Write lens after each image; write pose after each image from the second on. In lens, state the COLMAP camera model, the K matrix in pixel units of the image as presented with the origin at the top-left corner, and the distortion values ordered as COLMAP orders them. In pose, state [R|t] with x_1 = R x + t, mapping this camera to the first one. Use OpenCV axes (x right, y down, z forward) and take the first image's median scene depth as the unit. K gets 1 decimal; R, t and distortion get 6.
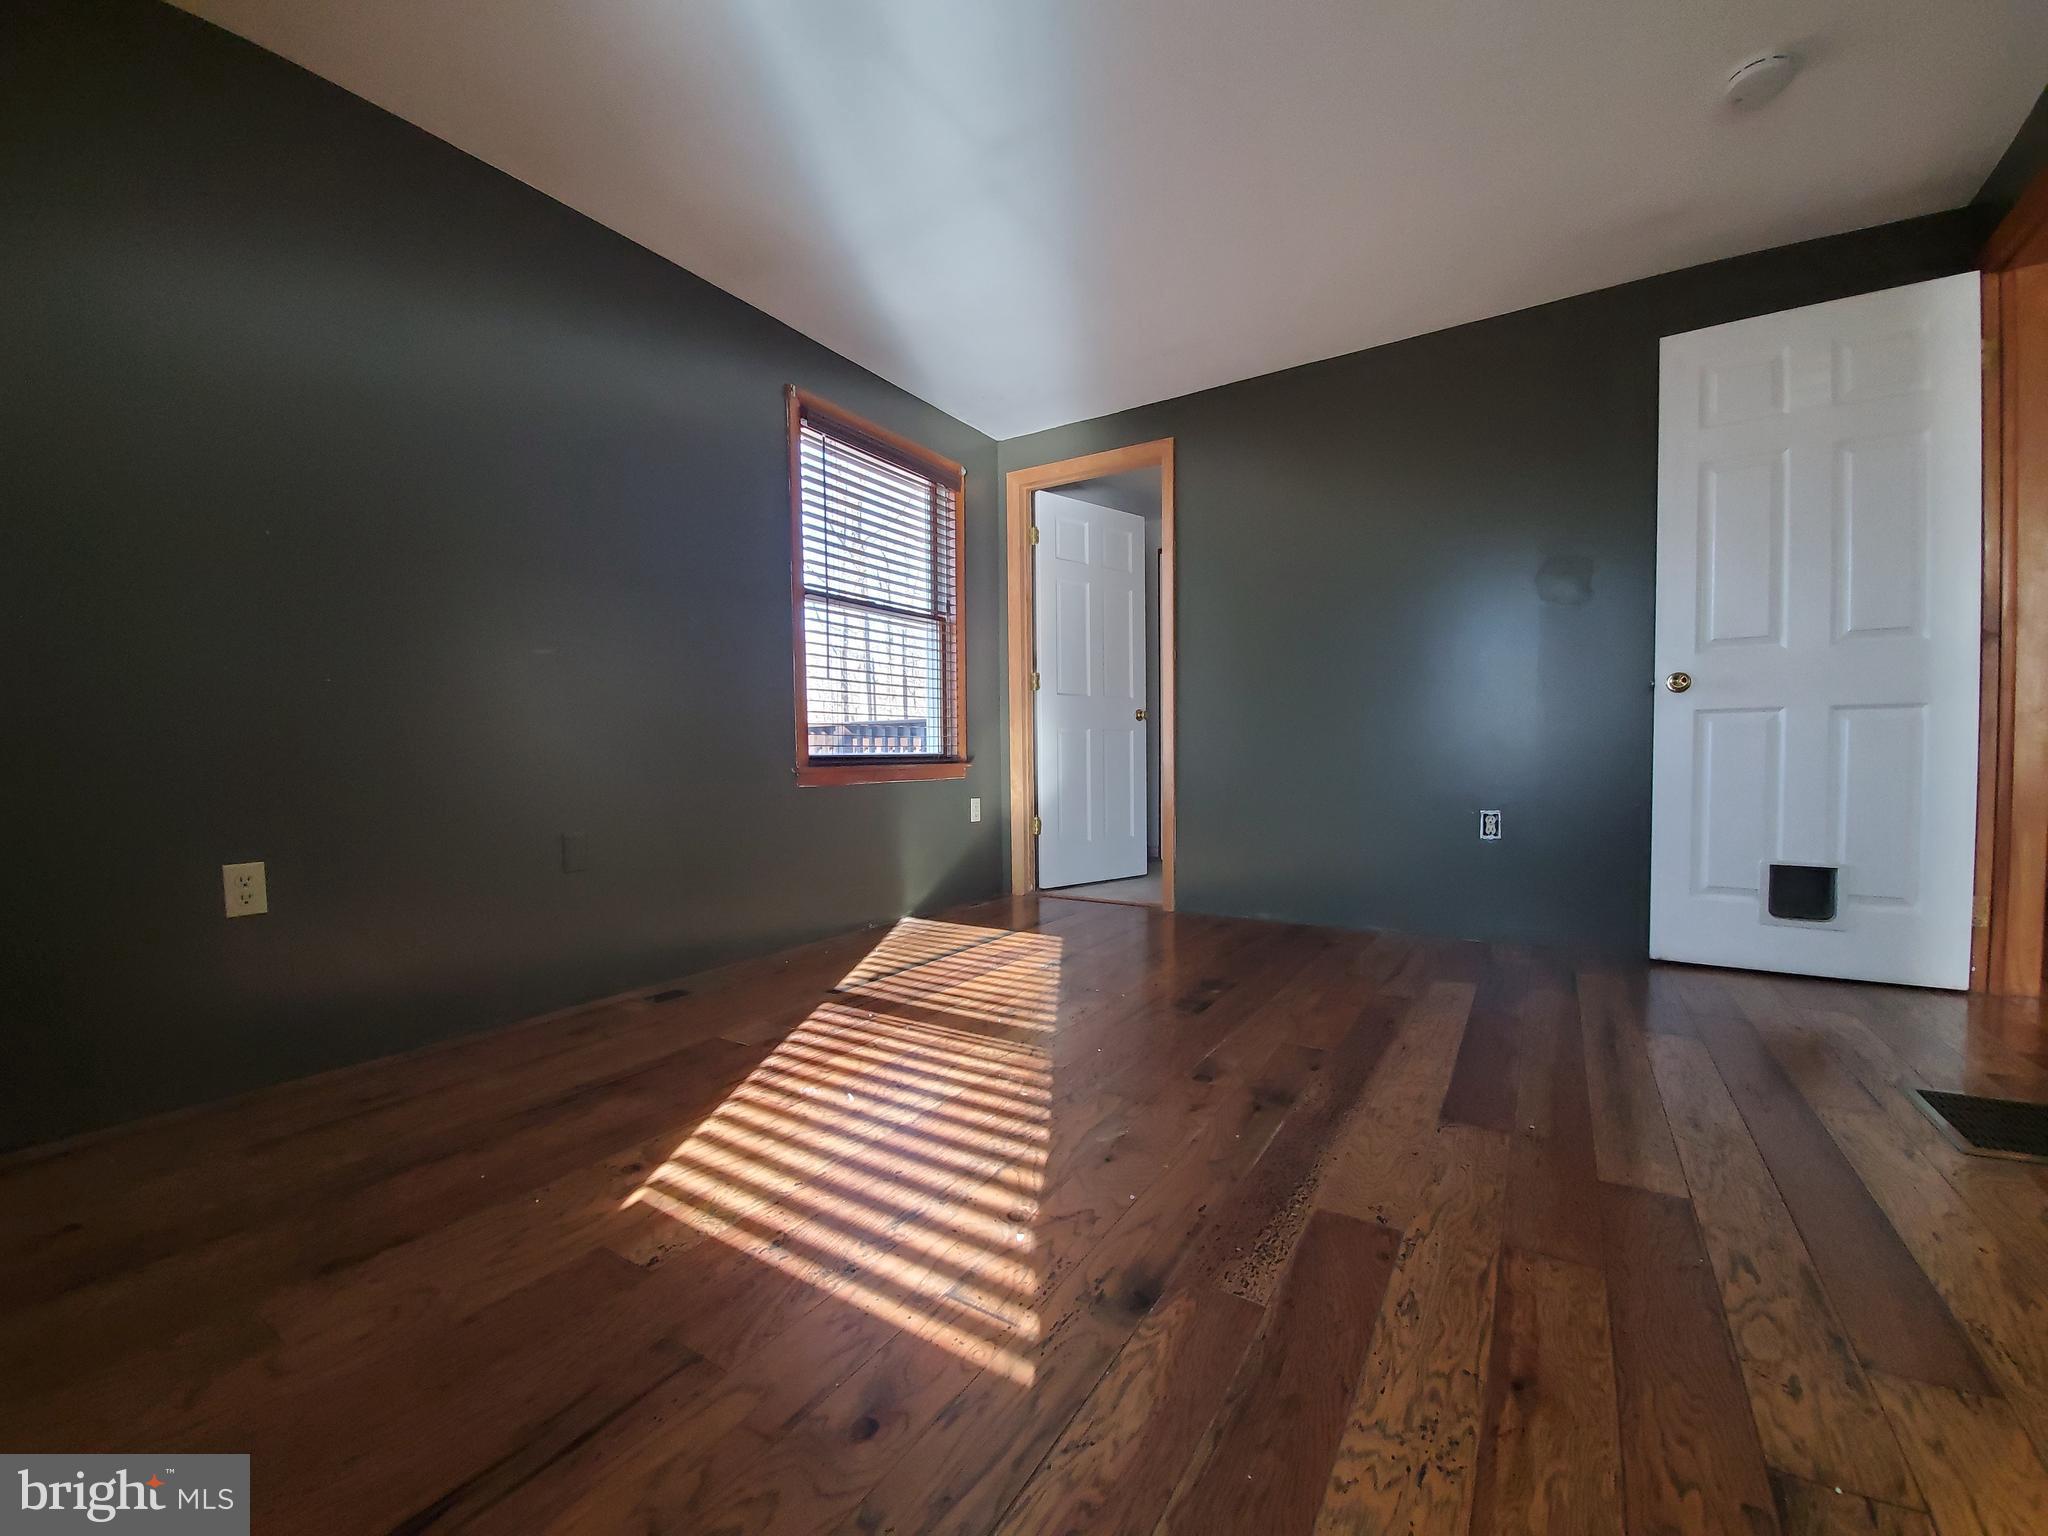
lens RADIAL K [[827.4, 0, 1044.9], [0, 827.4, 769.6], [0, 0, 1]] dist [0.008411, -0.007858]
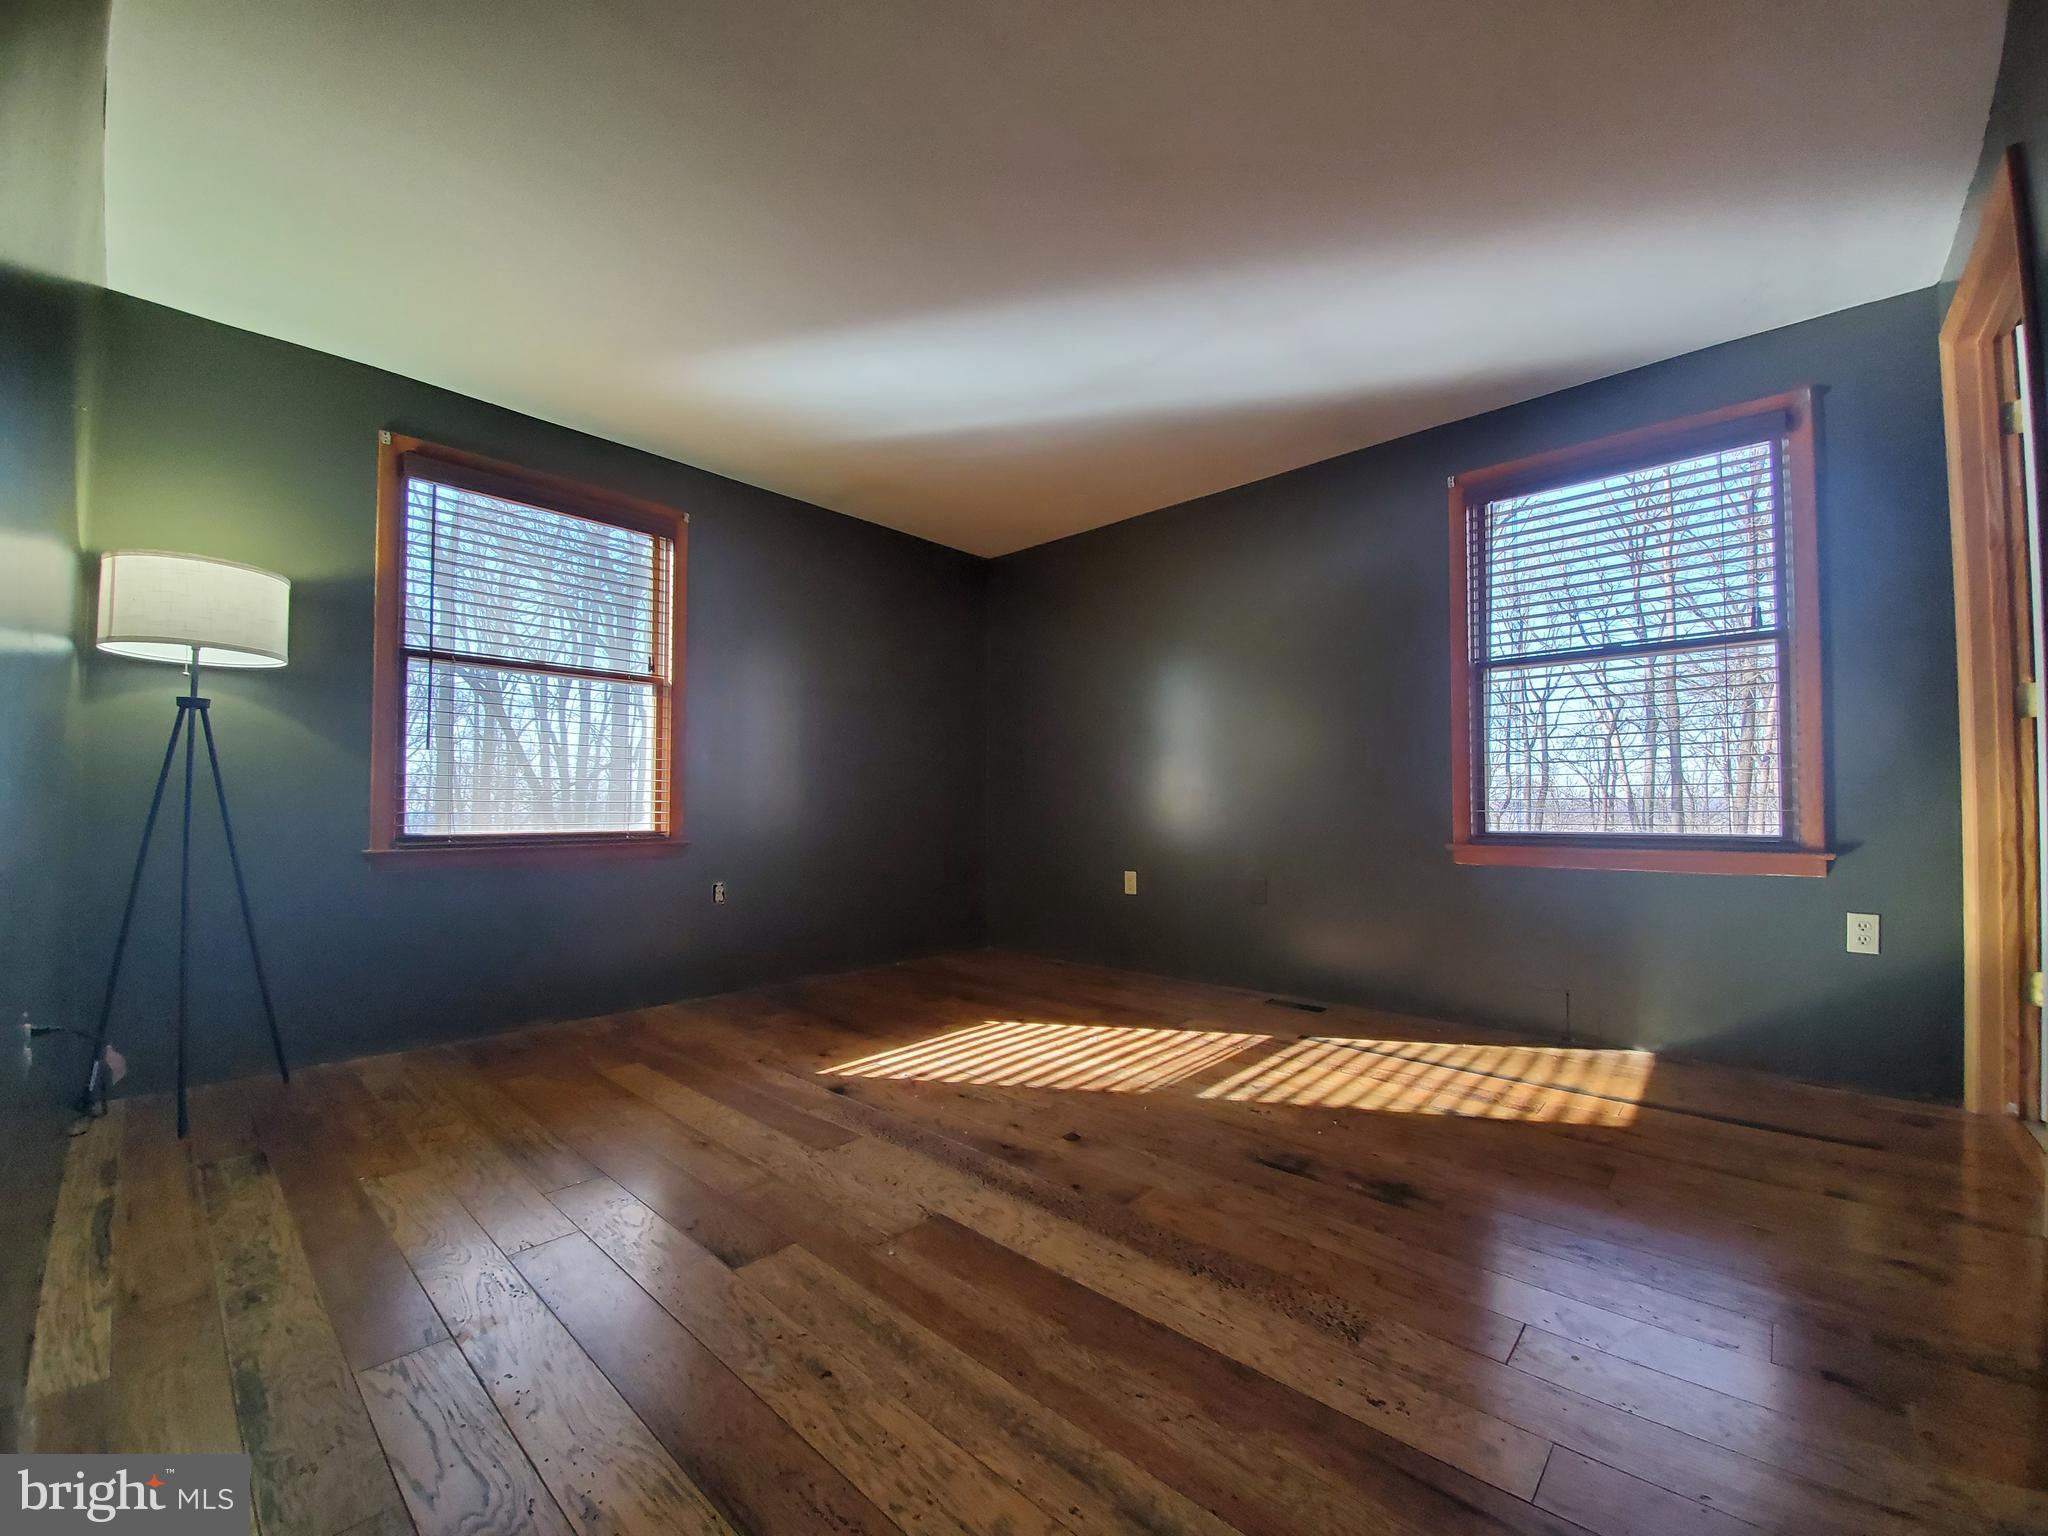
lens RADIAL K [[827.4, 0, 1045.3], [0, 827.4, 774.0], [0, 0, 1]] dist [0.008411, -0.007858]
pose [[-0.203536, -0.035390, -0.978428, 1.090335], [-0.011735, 0.999363, -0.033706, -0.065416], [0.978997, 0.004622, -0.203821, 0.990053]]
